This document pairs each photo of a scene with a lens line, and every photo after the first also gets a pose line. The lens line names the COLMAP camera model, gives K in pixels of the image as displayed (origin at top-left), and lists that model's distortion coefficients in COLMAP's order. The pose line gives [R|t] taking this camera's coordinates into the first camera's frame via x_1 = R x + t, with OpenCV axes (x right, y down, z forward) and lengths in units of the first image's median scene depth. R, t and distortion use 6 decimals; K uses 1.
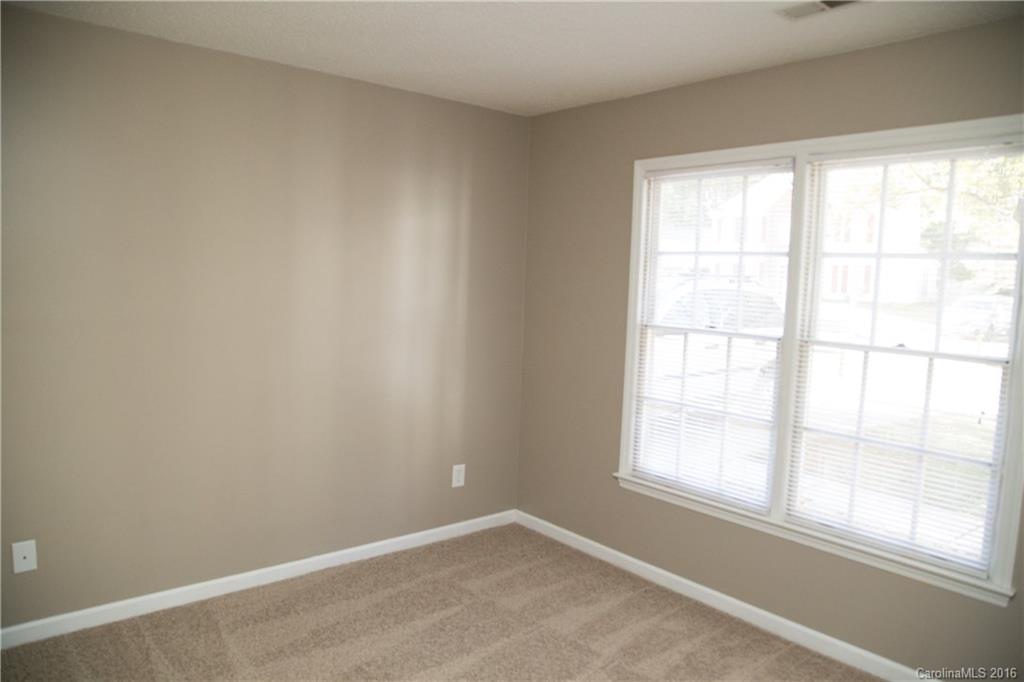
lens RADIAL K [[717.8, 0, 514.4], [0, 717.8, 370.5], [0, 0, 1]] dist [-0.108691, 0.001285]
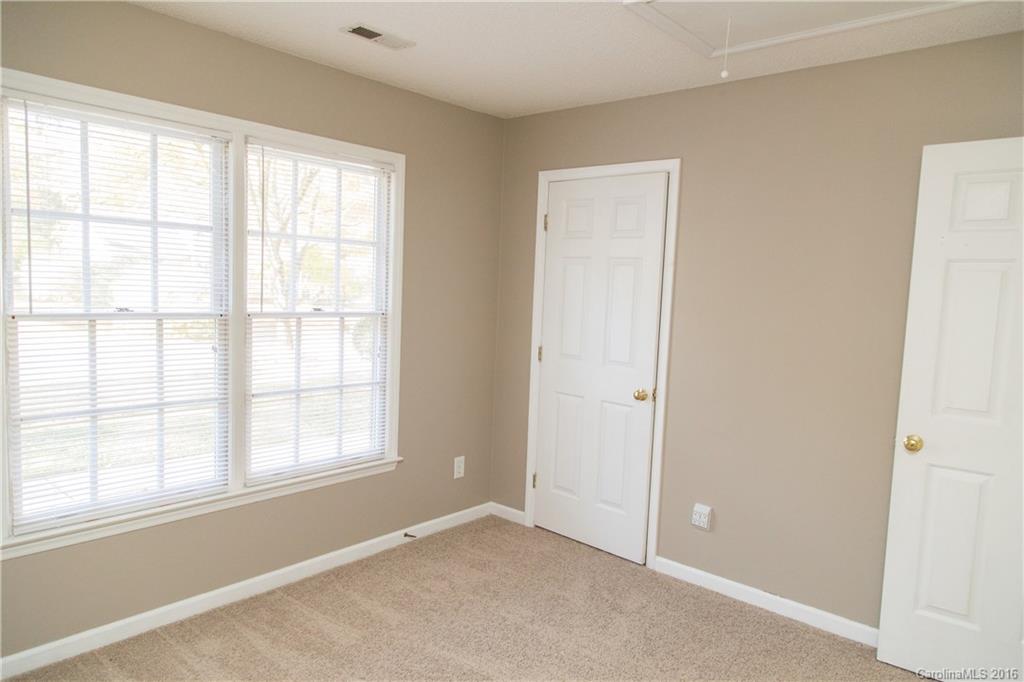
lens RADIAL K [[661.2, 0, 512.0], [0, 661.2, 341.0], [0, 0, 1]] dist [0.000338, 0.000166]
pose [[-0.162006, -0.132443, 0.977861, -0.638496], [0.070385, 0.986877, 0.145325, -0.120328], [-0.984276, 0.092370, -0.150558, 0.771584]]
